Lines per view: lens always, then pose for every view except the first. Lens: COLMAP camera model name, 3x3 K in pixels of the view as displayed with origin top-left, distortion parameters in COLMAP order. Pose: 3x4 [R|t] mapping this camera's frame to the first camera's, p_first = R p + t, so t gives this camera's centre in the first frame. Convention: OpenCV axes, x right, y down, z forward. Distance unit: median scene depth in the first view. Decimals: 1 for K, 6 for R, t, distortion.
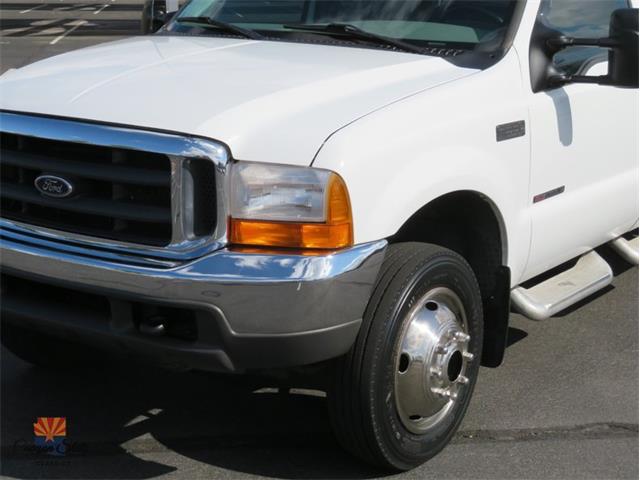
lens RADIAL K [[1217.6, 0, 319.8], [0, 1217.6, 240.2], [0, 0, 1]] dist [-0.000670, -0.073955]
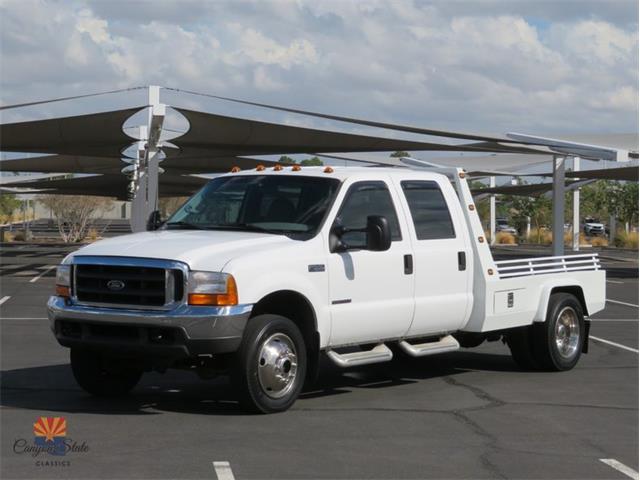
lens RADIAL K [[1666.4, 0, 333.9], [0, 1666.4, 238.4], [0, 0, 1]] dist [0.020299, 0.003554]
pose [[0.999988, 0.001665, -0.004535, 0.231654], [-0.002562, 0.978617, -0.205676, 0.555264], [0.004096, 0.205685, 0.978610, -2.290921]]
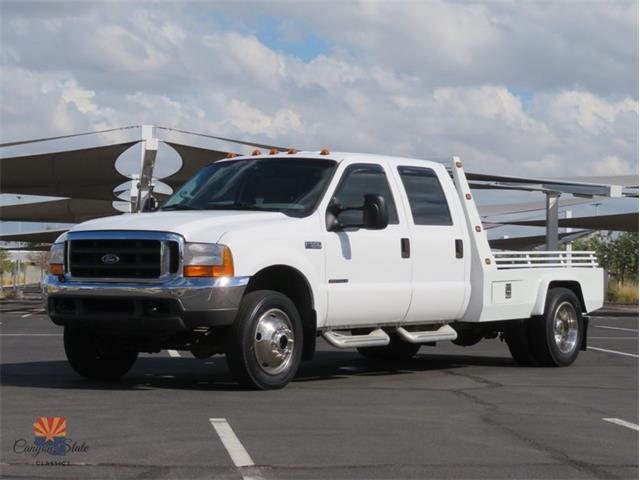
lens RADIAL K [[1666.4, 0, 333.9], [0, 1666.4, 238.4], [0, 0, 1]] dist [0.020299, 0.003554]
pose [[1.000000, 0.000034, 0.000754, 0.219772], [0.000153, 0.969006, -0.247036, 0.738225], [-0.000739, 0.247036, 0.969006, -2.211895]]
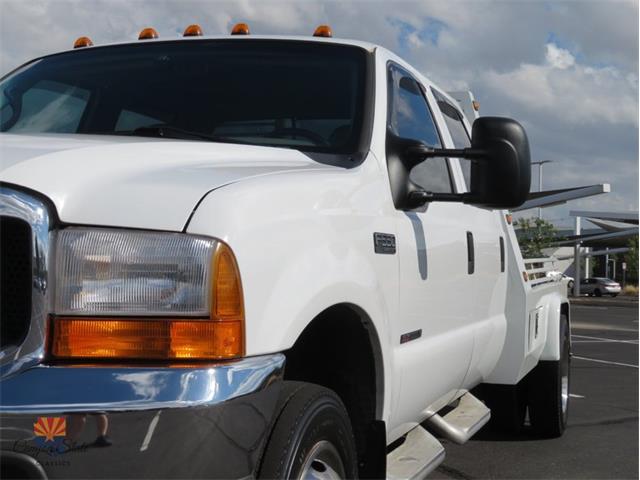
lens RADIAL K [[1033.1, 0, 319.7], [0, 1033.1, 239.5], [0, 0, 1]] dist [-0.008453, -0.027826]
pose [[0.953653, 0.020861, 0.300183, -0.099639], [0.053725, 0.969760, -0.238073, 0.075723], [-0.296072, 0.243167, 0.923694, 0.443023]]
